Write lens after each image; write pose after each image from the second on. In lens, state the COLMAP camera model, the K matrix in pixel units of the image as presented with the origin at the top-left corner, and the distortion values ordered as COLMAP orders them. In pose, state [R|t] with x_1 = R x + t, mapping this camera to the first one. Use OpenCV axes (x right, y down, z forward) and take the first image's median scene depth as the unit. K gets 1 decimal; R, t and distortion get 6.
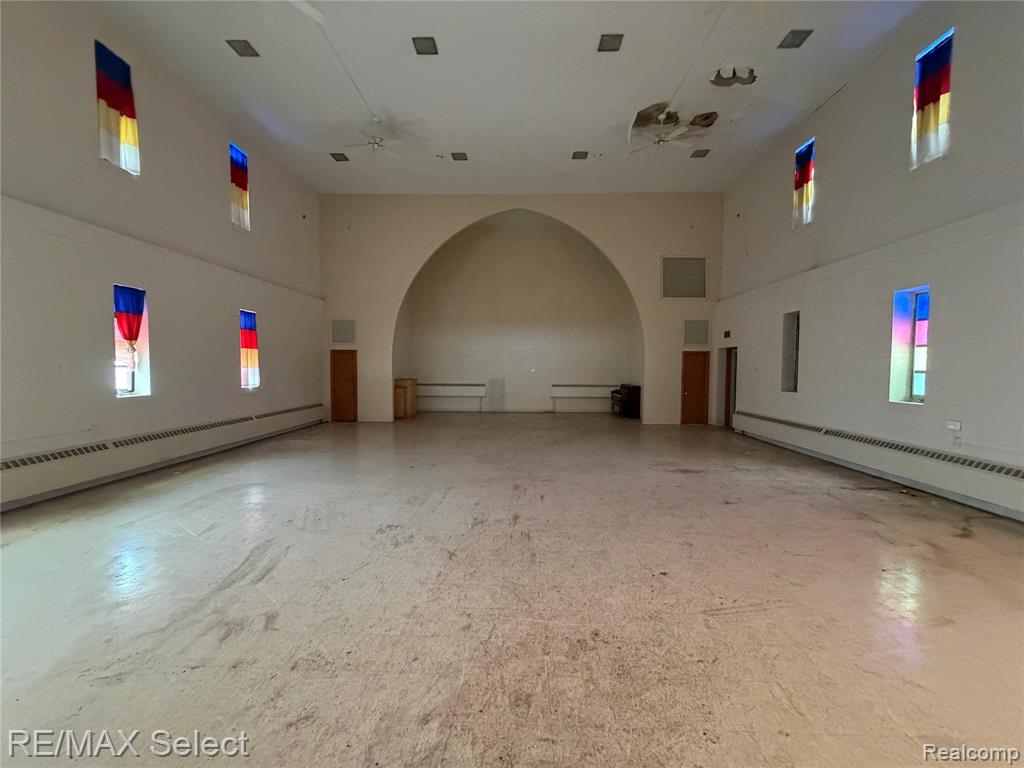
lens RADIAL K [[408.7, 0, 514.0], [0, 408.7, 381.3], [0, 0, 1]] dist [0.000518, 0.000116]
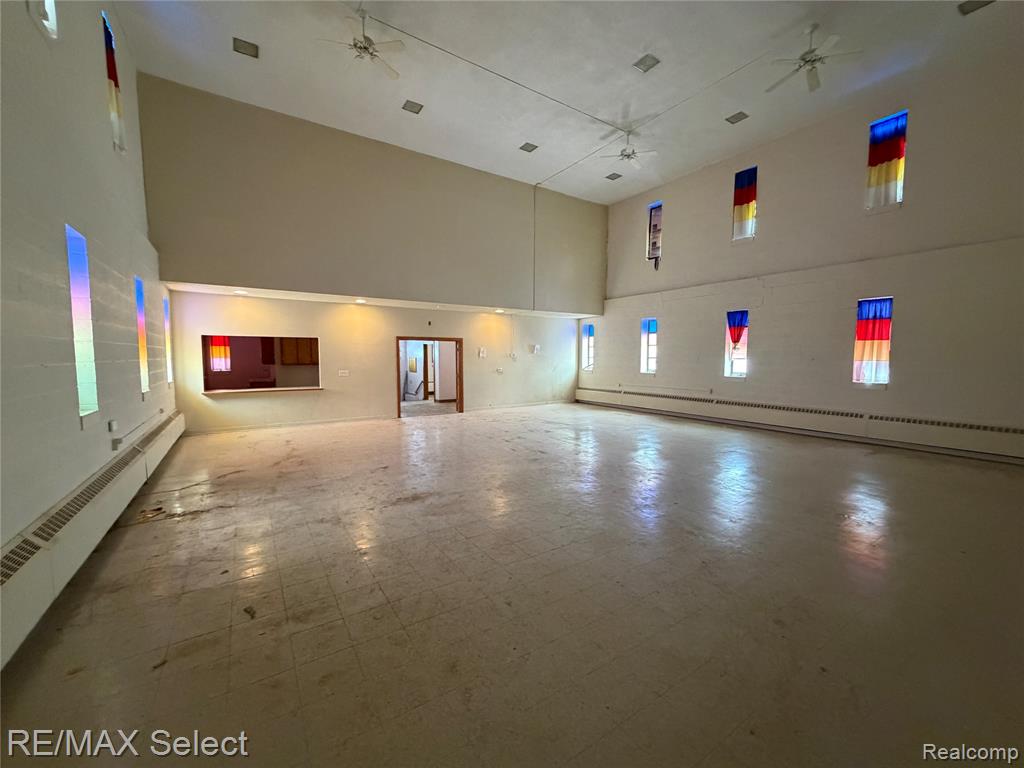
lens RADIAL K [[408.7, 0, 513.8], [0, 408.7, 385.7], [0, 0, 1]] dist [0.000518, 0.000116]
pose [[-0.821968, 0.036889, -0.568338, 0.689148], [-0.029073, 0.993881, 0.106557, -0.069924], [0.568791, 0.104110, -0.815866, 1.695393]]
